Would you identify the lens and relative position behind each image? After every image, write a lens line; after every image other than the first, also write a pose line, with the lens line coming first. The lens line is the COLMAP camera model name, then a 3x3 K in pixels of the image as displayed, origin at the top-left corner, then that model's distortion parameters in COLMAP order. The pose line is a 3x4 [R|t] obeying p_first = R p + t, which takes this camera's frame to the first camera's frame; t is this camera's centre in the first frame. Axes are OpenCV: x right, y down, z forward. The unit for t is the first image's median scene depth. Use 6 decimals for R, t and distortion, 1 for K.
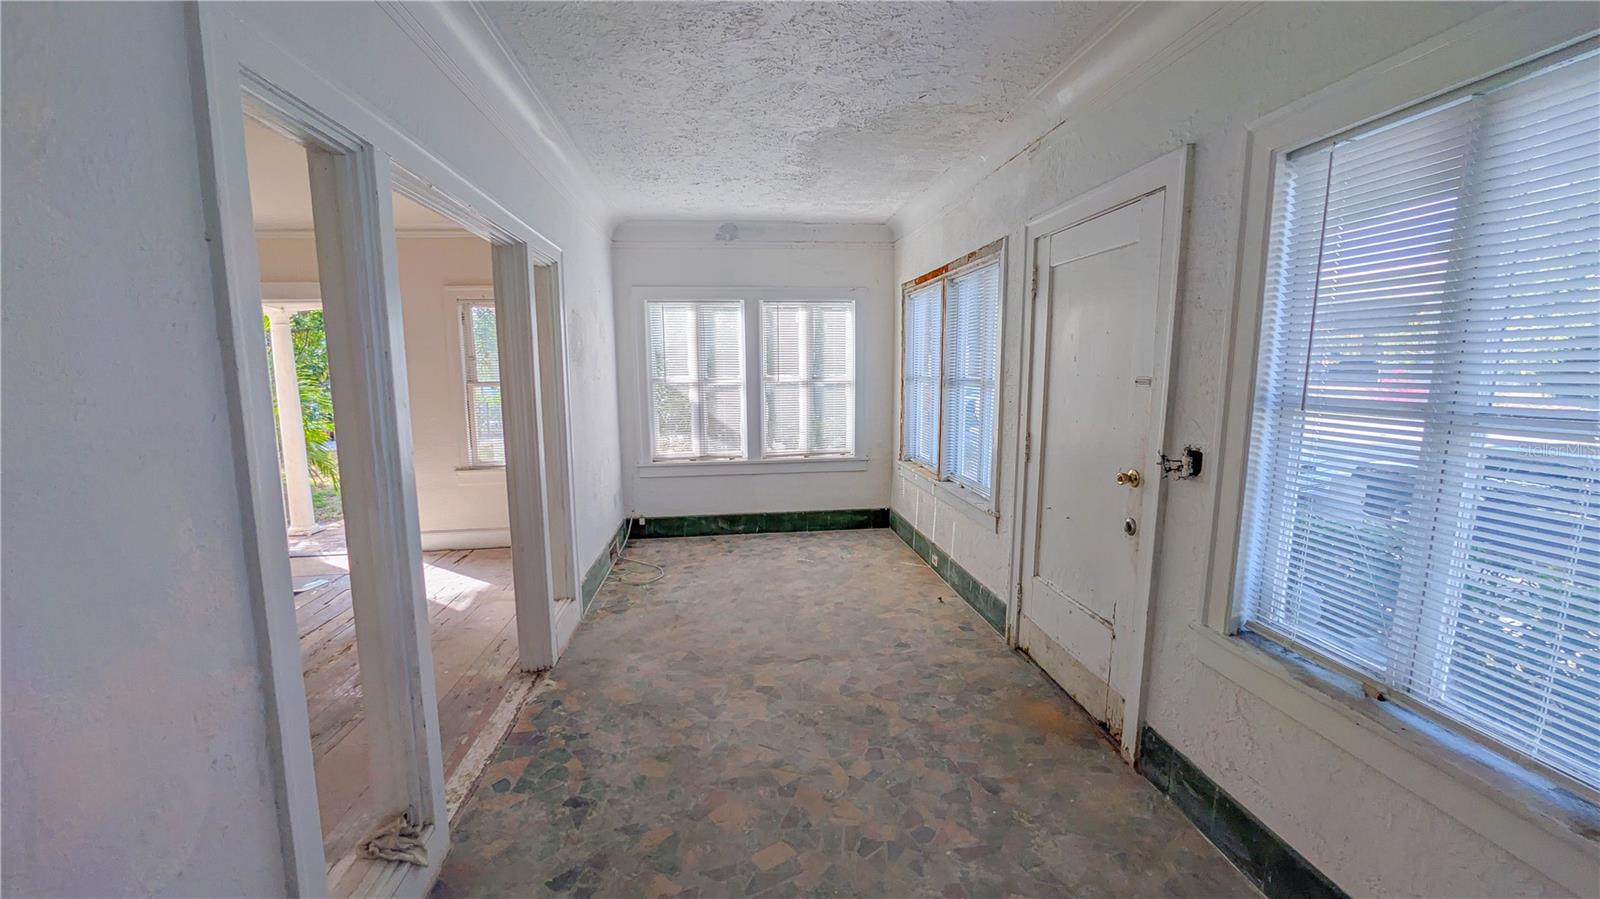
lens RADIAL K [[616.7, 0, 821.6], [0, 616.7, 461.7], [0, 0, 1]] dist [-0.018632, 0.005883]
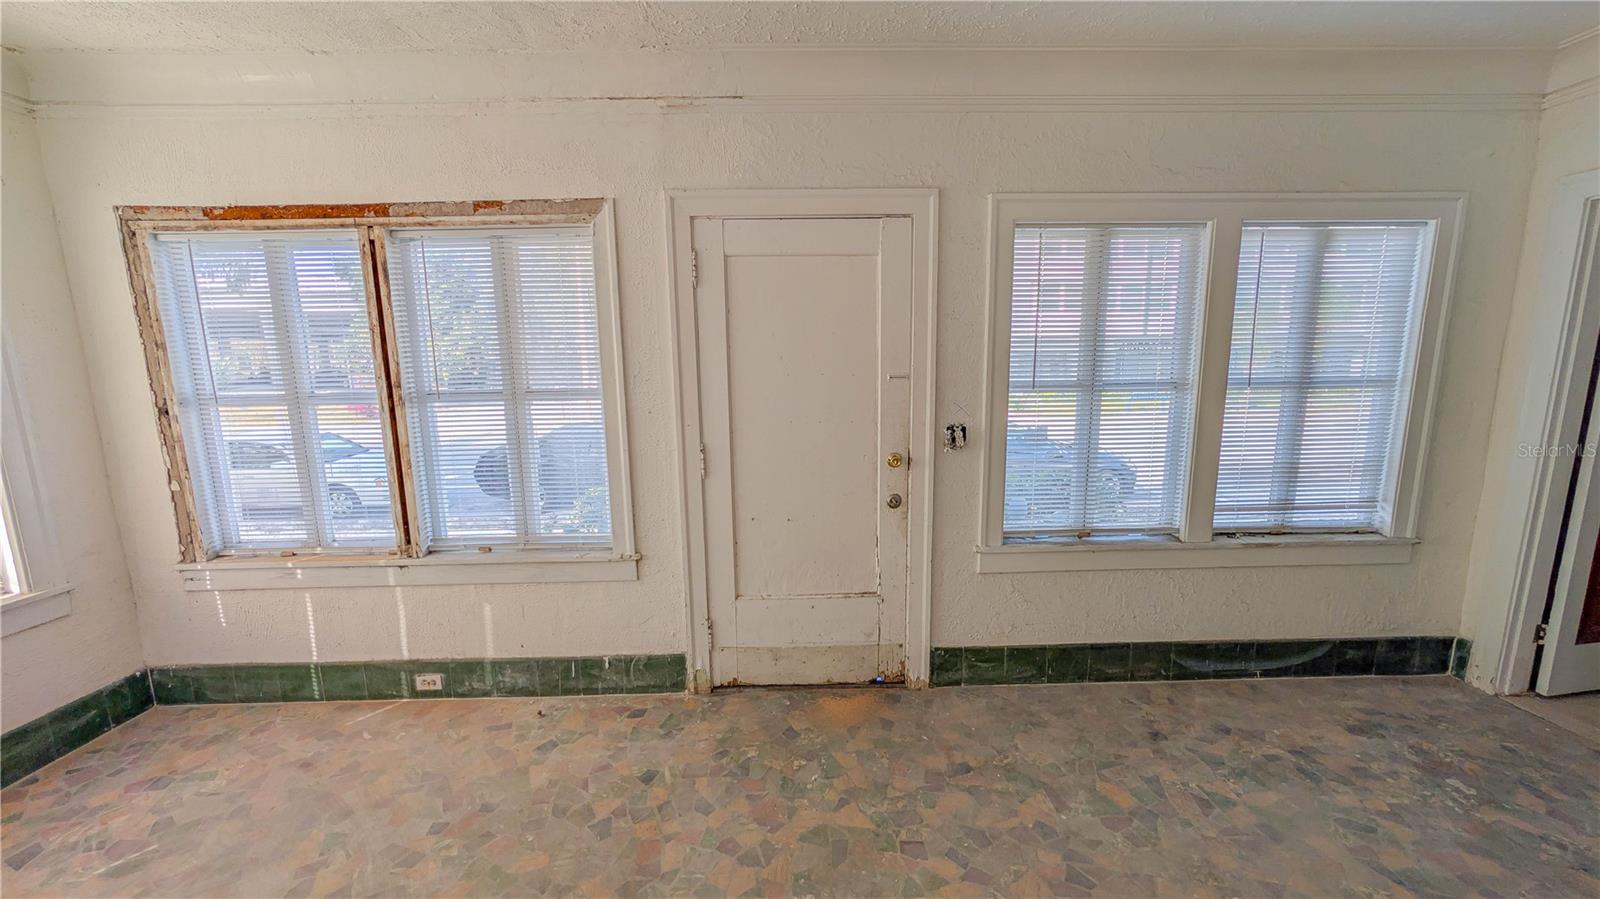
lens RADIAL K [[616.7, 0, 795.7], [0, 616.7, 460.3], [0, 0, 1]] dist [-0.018632, 0.005883]
pose [[0.125678, -0.152546, 0.980273, -0.503396], [0.165209, 0.977528, 0.130938, -0.116808], [-0.978218, 0.145494, 0.148056, 0.757162]]
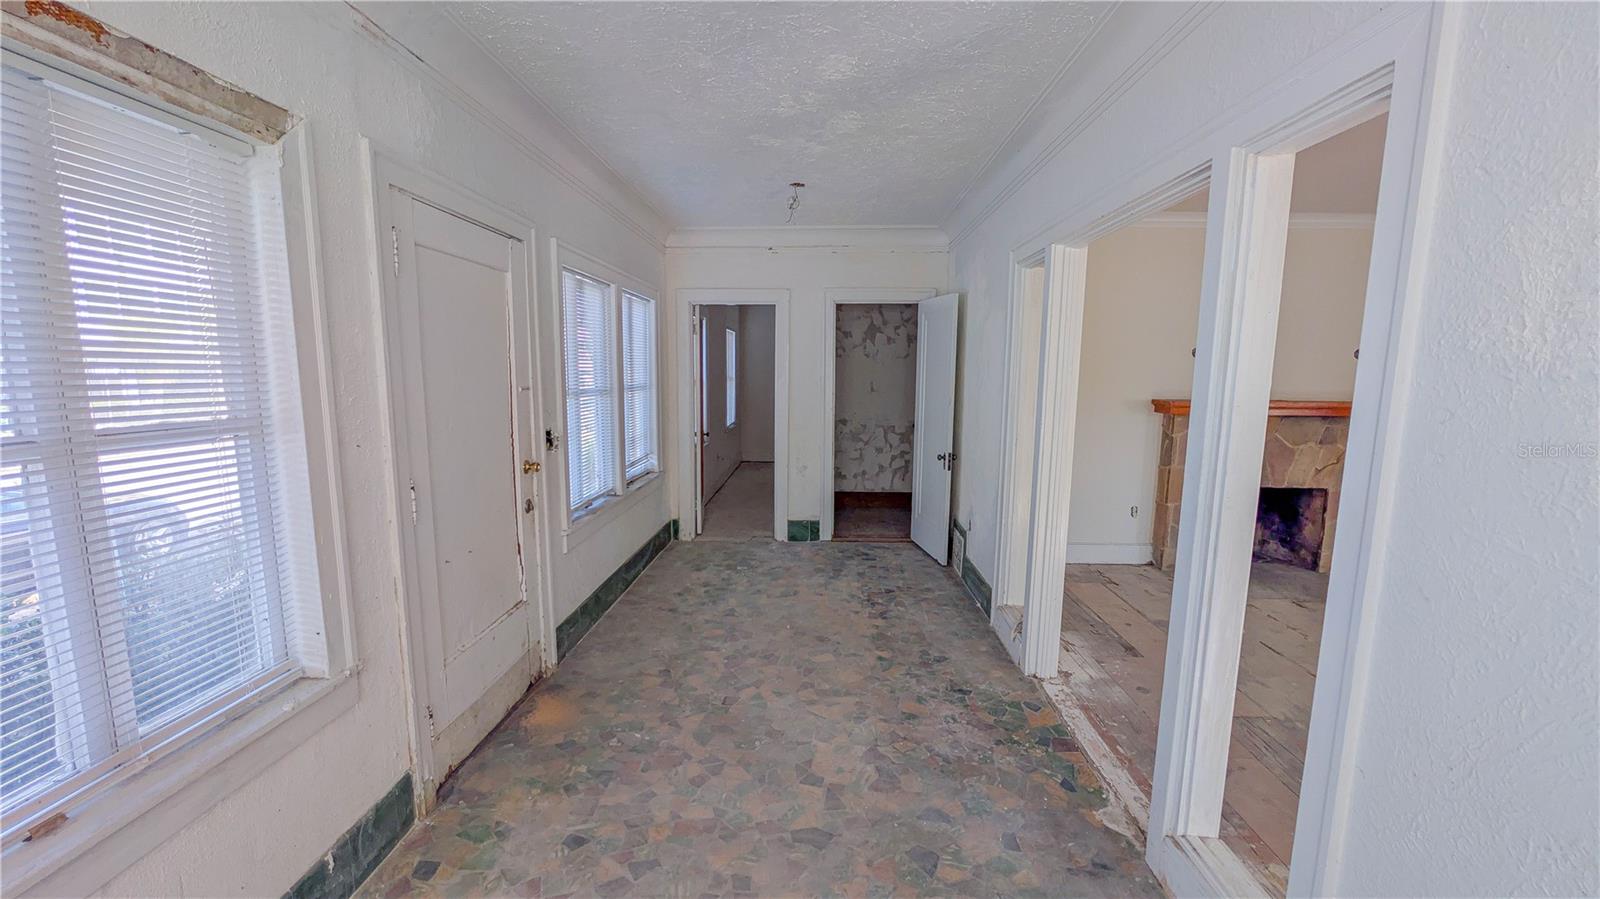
lens RADIAL K [[616.7, 0, 810.1], [0, 616.7, 466.4], [0, 0, 1]] dist [-0.018632, 0.005883]
pose [[-0.983939, -0.016576, 0.177736, -0.213081], [0.038249, 0.952975, 0.300624, -0.243286], [-0.174362, 0.302594, -0.937035, 1.542807]]
